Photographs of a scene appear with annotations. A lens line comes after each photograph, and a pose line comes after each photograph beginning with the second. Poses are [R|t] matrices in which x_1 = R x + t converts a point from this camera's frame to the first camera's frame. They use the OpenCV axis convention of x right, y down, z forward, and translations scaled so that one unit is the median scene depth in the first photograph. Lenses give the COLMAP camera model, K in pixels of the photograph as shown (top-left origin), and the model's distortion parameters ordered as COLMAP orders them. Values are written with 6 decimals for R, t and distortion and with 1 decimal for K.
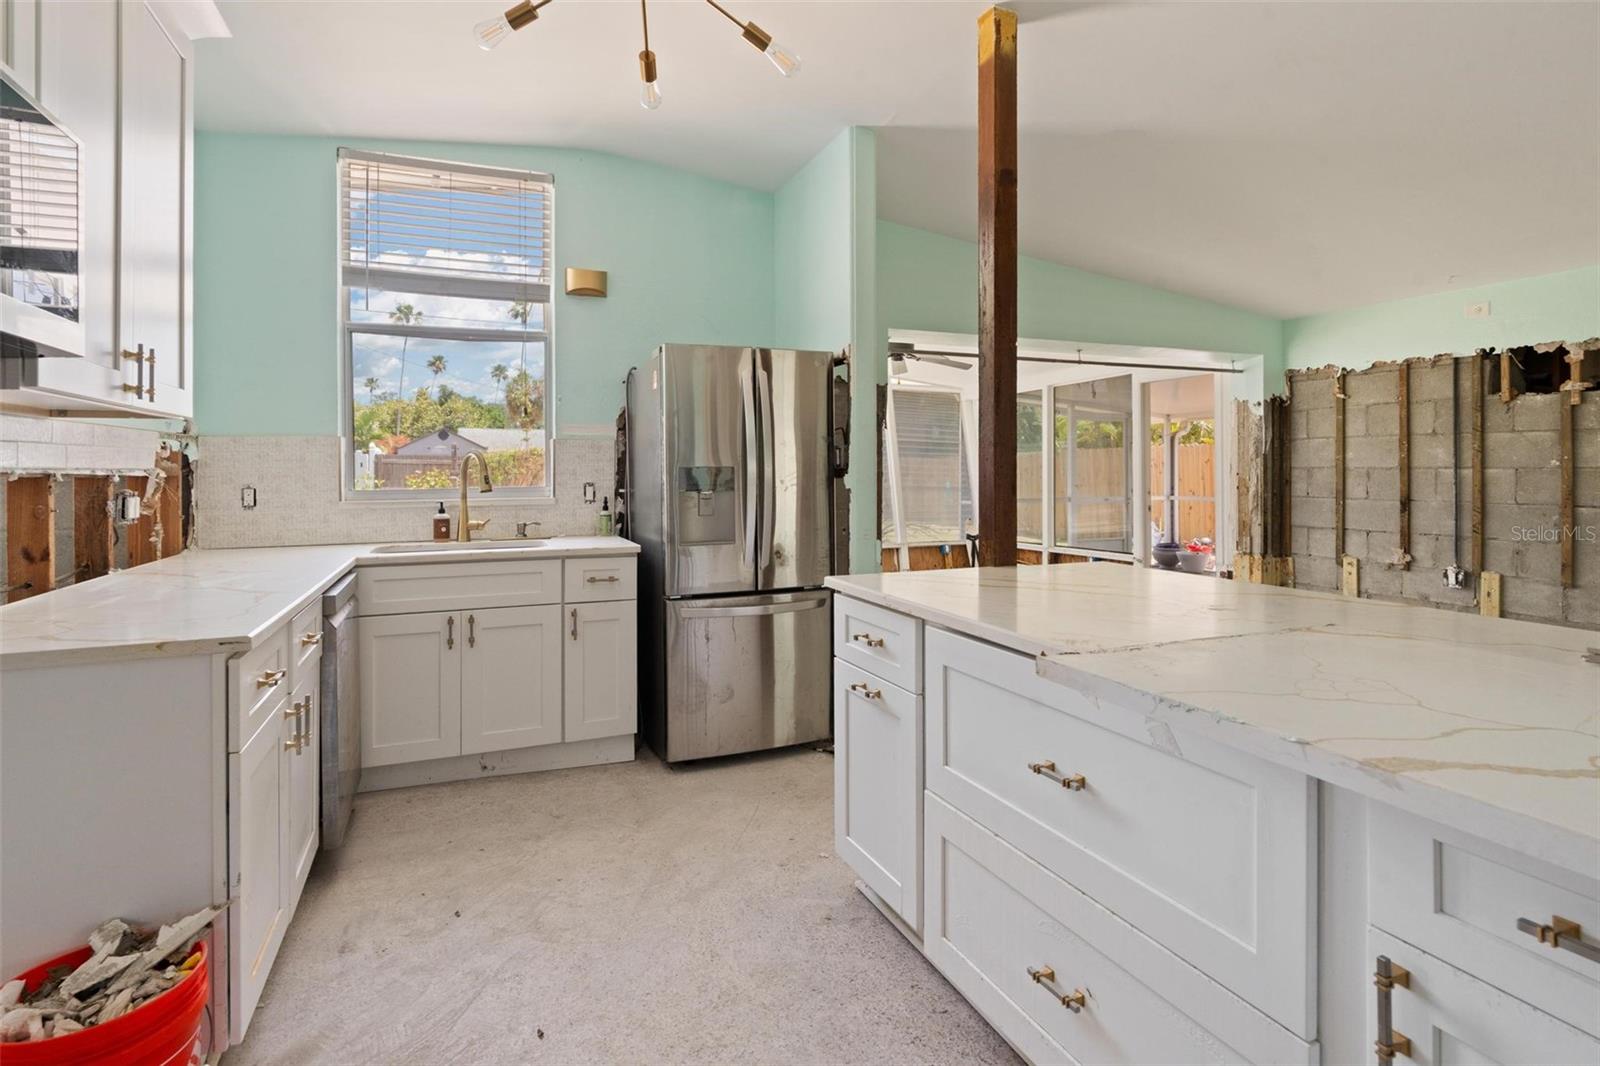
lens RADIAL K [[816.6, 0, 802.4], [0, 816.6, 469.0], [0, 0, 1]] dist [0.001134, -0.000889]
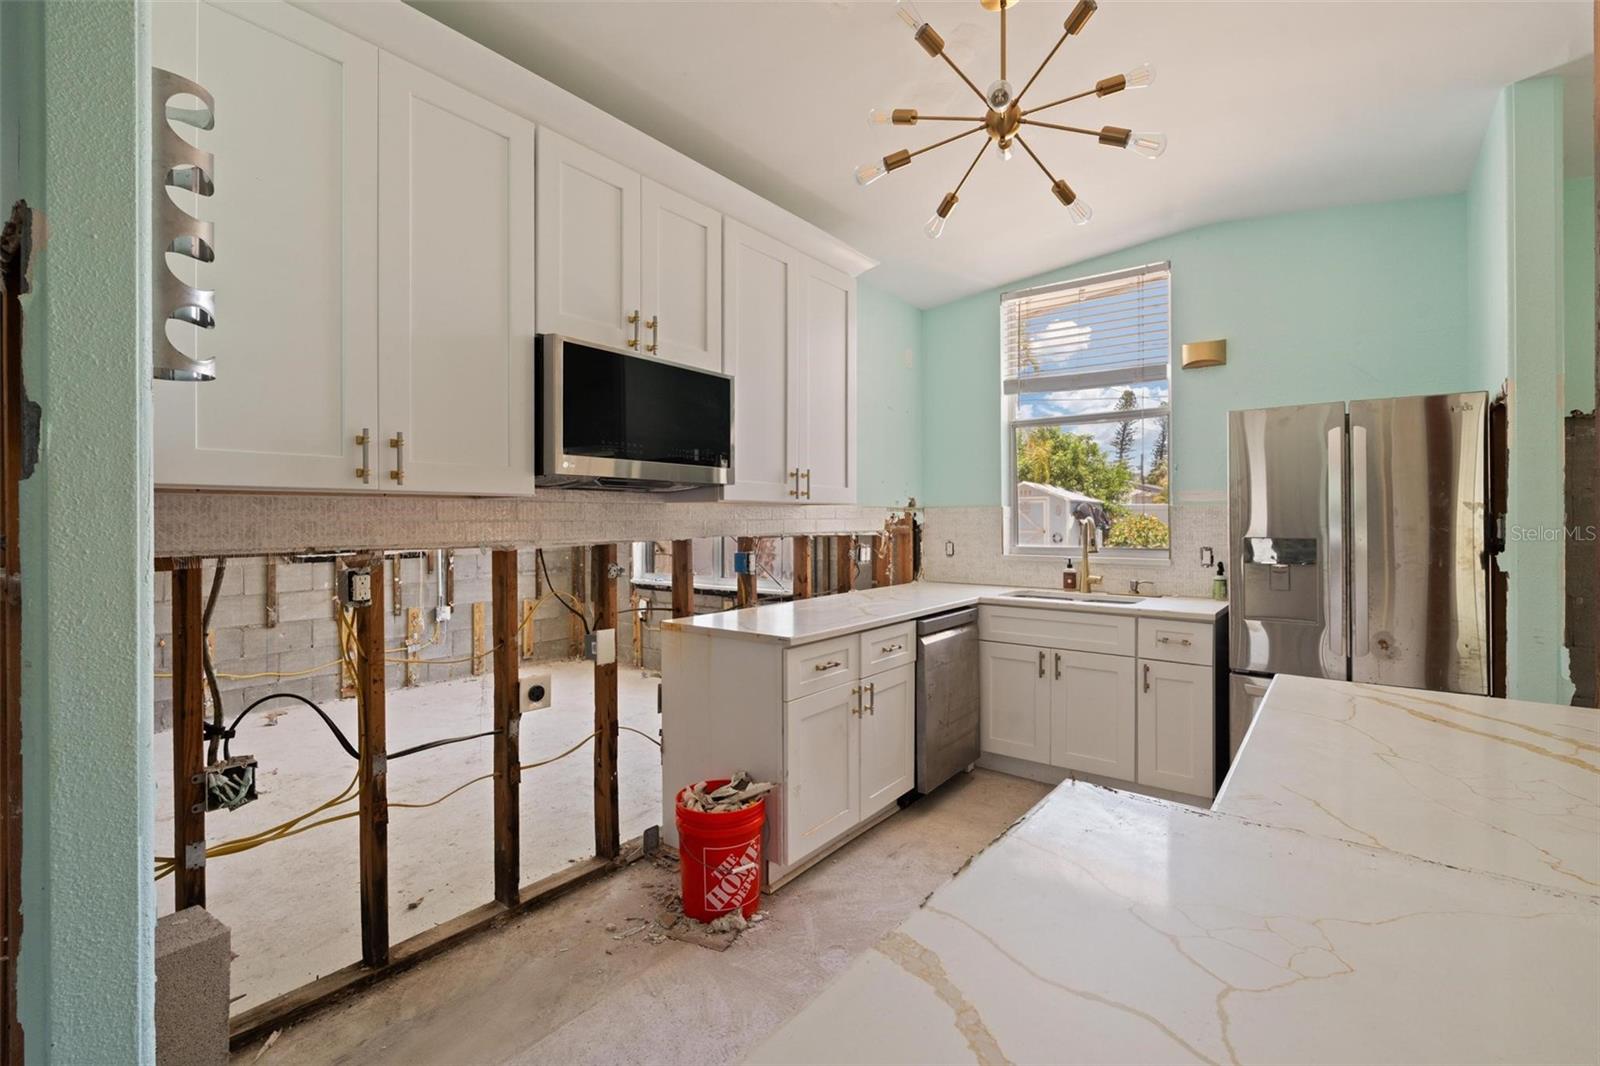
lens RADIAL K [[718.1, 0, 796.0], [0, 718.1, 516.0], [0, 0, 1]] dist [-0.002527, -0.000305]
pose [[0.495175, 0.003876, -0.868785, 0.293647], [-0.001430, 0.999992, 0.003647, -0.027241], [0.868792, -0.000564, 0.495177, 0.107885]]
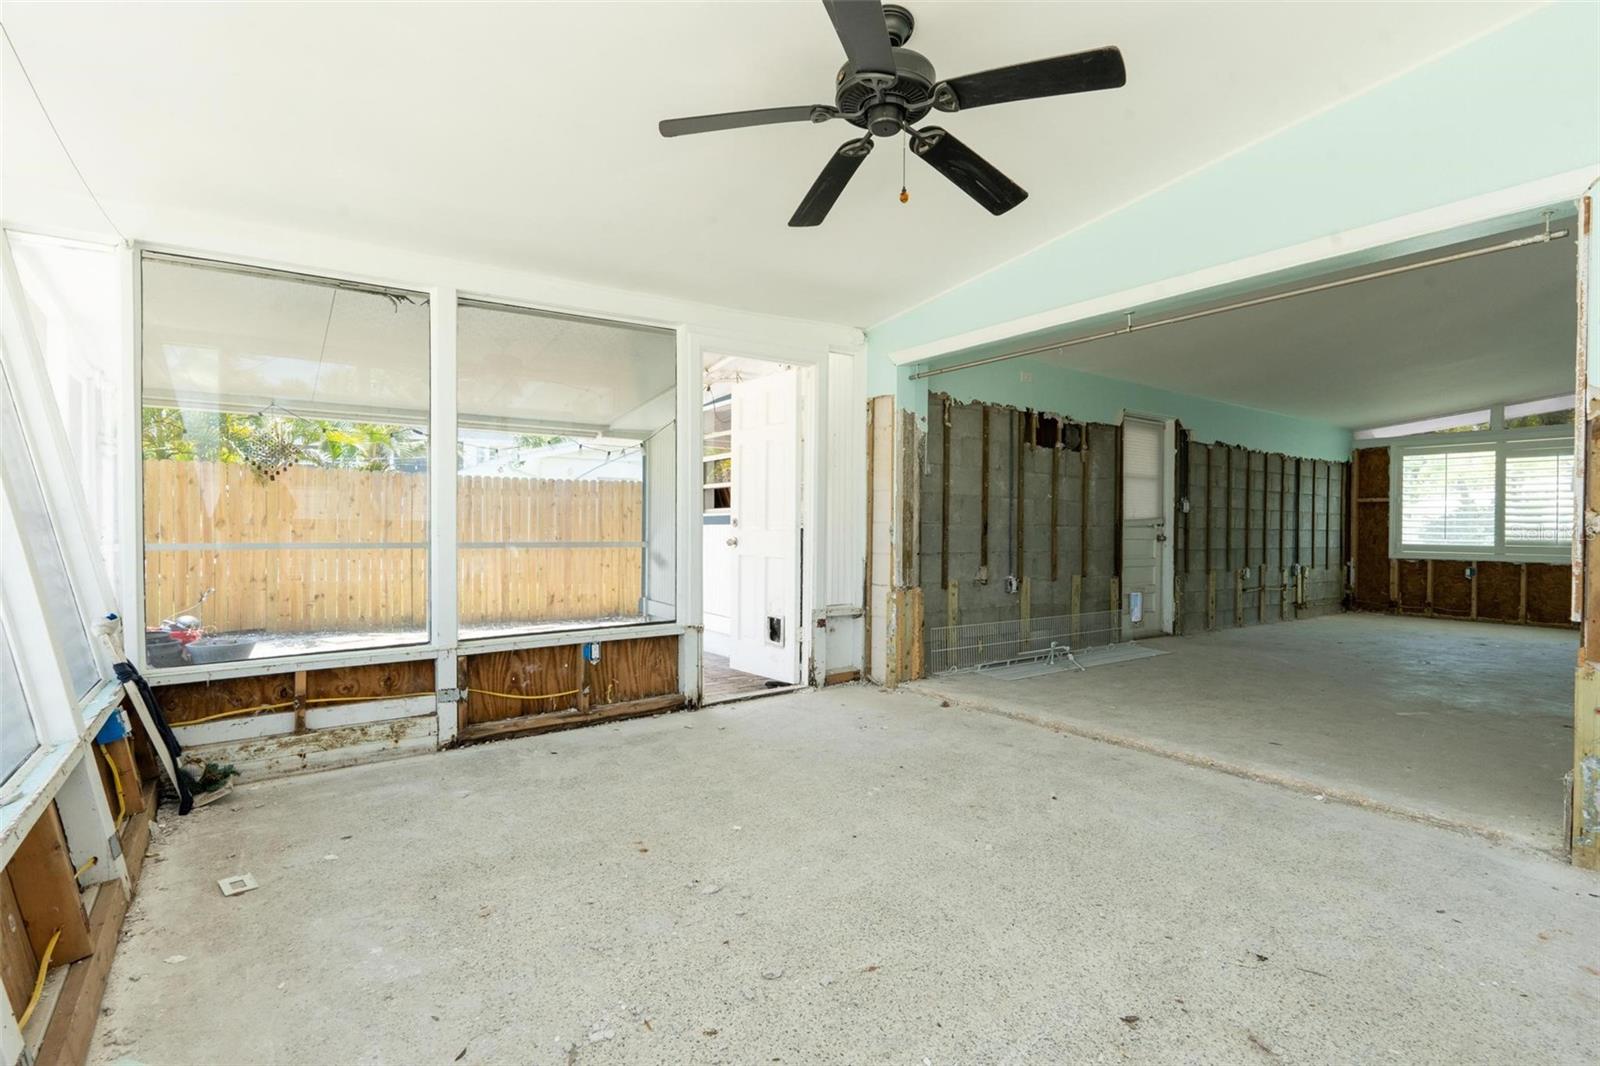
lens RADIAL K [[753.9, 0, 800.0], [0, 753.9, 533.0], [0, 0, 1]] dist [-0.000214, 0.000023]
pose [[-0.233492, -0.001951, 0.972357, -0.289562], [-0.003866, 0.999992, 0.001079, 0.060376], [-0.972351, -0.003507, -0.233497, 1.790725]]
